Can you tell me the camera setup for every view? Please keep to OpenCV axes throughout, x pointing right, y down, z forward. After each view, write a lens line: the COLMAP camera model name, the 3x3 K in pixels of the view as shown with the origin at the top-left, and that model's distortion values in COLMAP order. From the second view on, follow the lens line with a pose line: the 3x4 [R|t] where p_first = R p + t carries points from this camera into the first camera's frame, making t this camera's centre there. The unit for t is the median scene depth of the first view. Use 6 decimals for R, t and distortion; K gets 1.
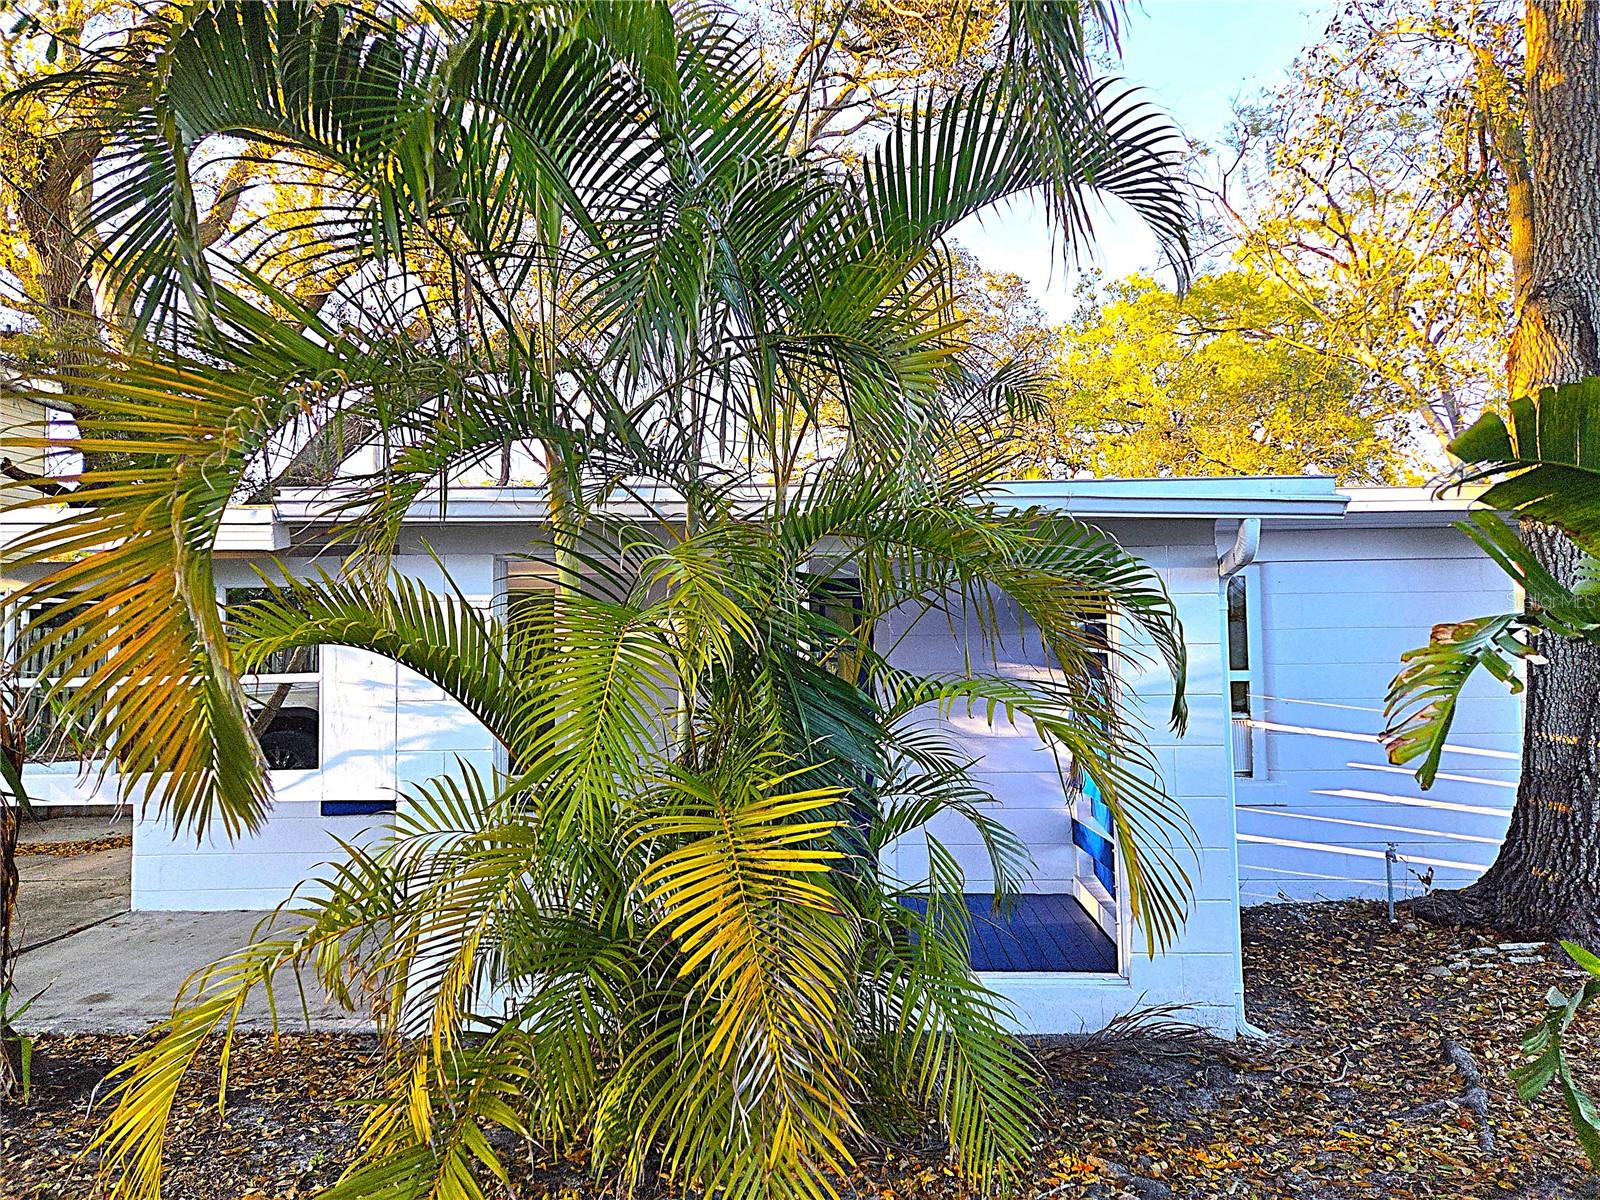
lens RADIAL K [[1065.2, 0, 800.5], [0, 1065.2, 597.0], [0, 0, 1]] dist [0.072942, -0.053022]
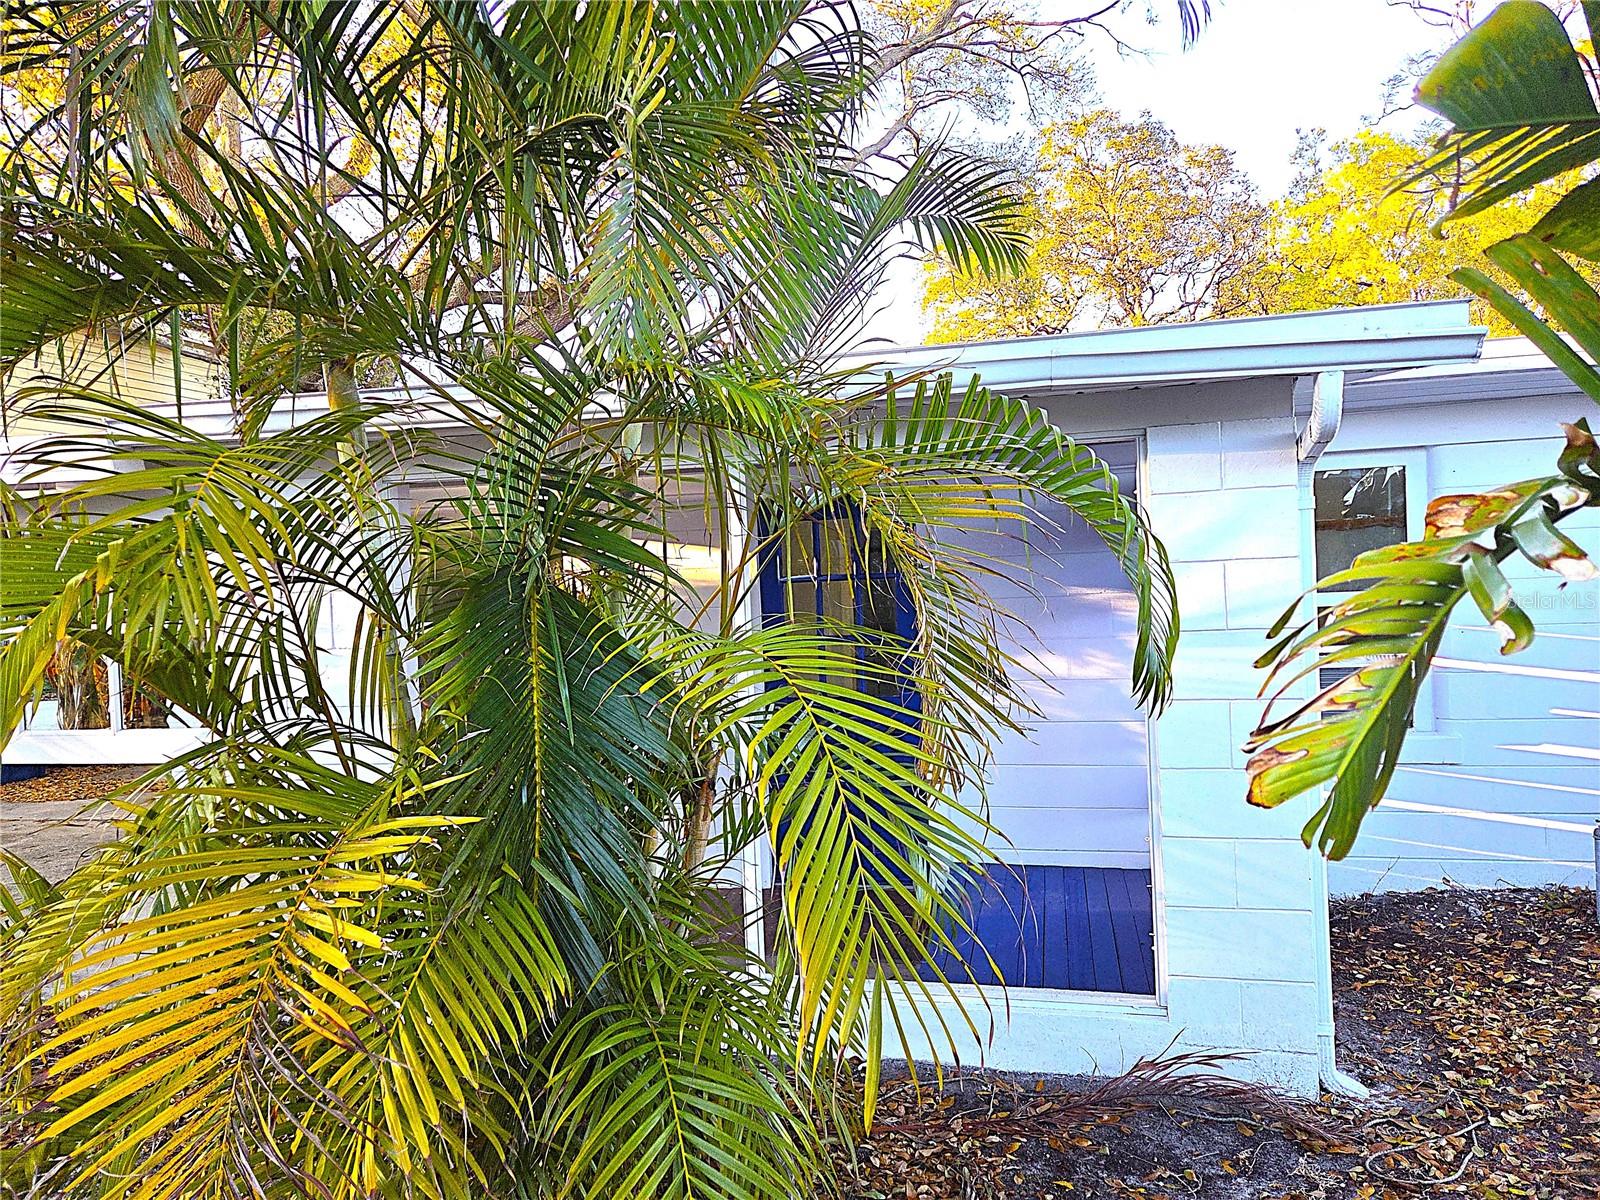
lens RADIAL K [[1059.7, 0, 812.3], [0, 1059.7, 603.1], [0, 0, 1]] dist [0.070350, -0.054369]
pose [[0.981199, -0.022906, -0.191636, 0.194623], [0.036721, 0.996951, 0.068850, 0.013237], [0.189474, -0.074593, 0.979048, 0.226948]]
